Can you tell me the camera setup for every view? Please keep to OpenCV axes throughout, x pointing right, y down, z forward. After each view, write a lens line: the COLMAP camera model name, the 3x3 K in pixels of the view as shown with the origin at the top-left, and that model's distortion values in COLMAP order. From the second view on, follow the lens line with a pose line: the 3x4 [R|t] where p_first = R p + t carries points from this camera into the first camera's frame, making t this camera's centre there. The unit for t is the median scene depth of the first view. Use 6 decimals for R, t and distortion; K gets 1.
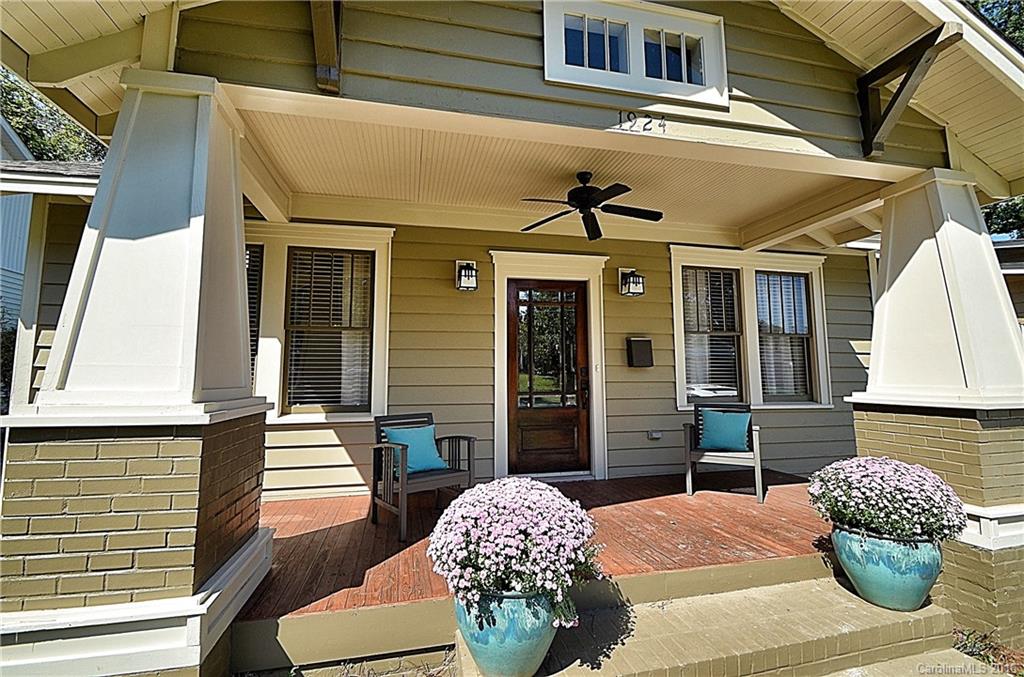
lens RADIAL K [[447.9, 0, 511.4], [0, 447.9, 329.9], [0, 0, 1]] dist [0.019391, -0.020253]
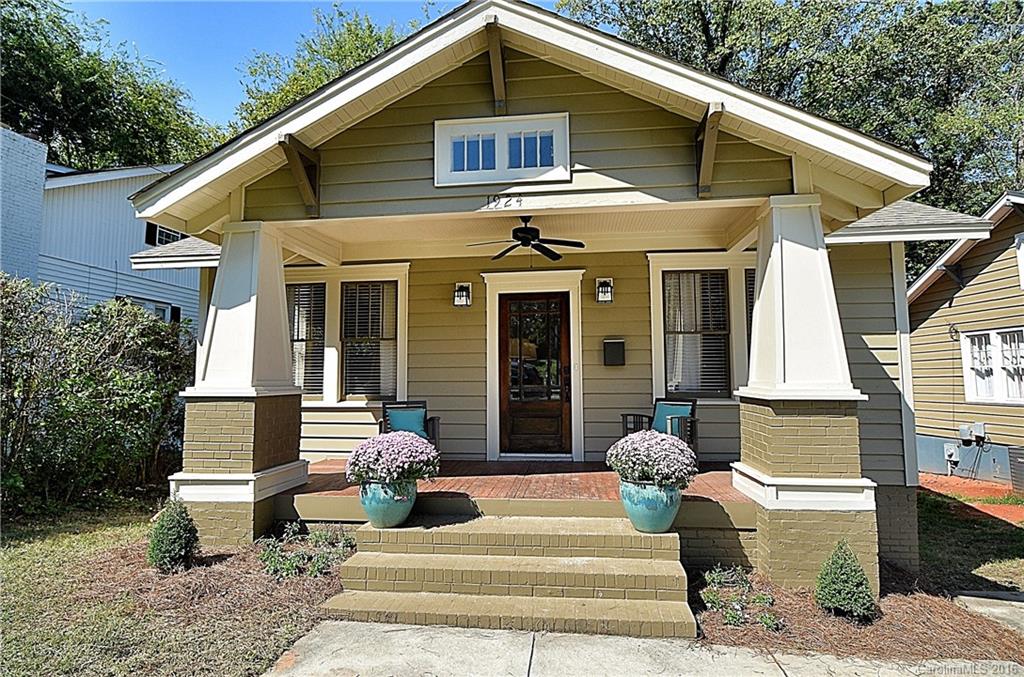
lens RADIAL K [[548.4, 0, 509.3], [0, 548.4, 332.5], [0, 0, 1]] dist [-0.026008, 0.000125]
pose [[0.941638, -0.027763, -0.335481, 0.602753], [0.036946, 0.999096, 0.021020, -0.047443], [0.334594, -0.032188, 0.941812, -0.465192]]
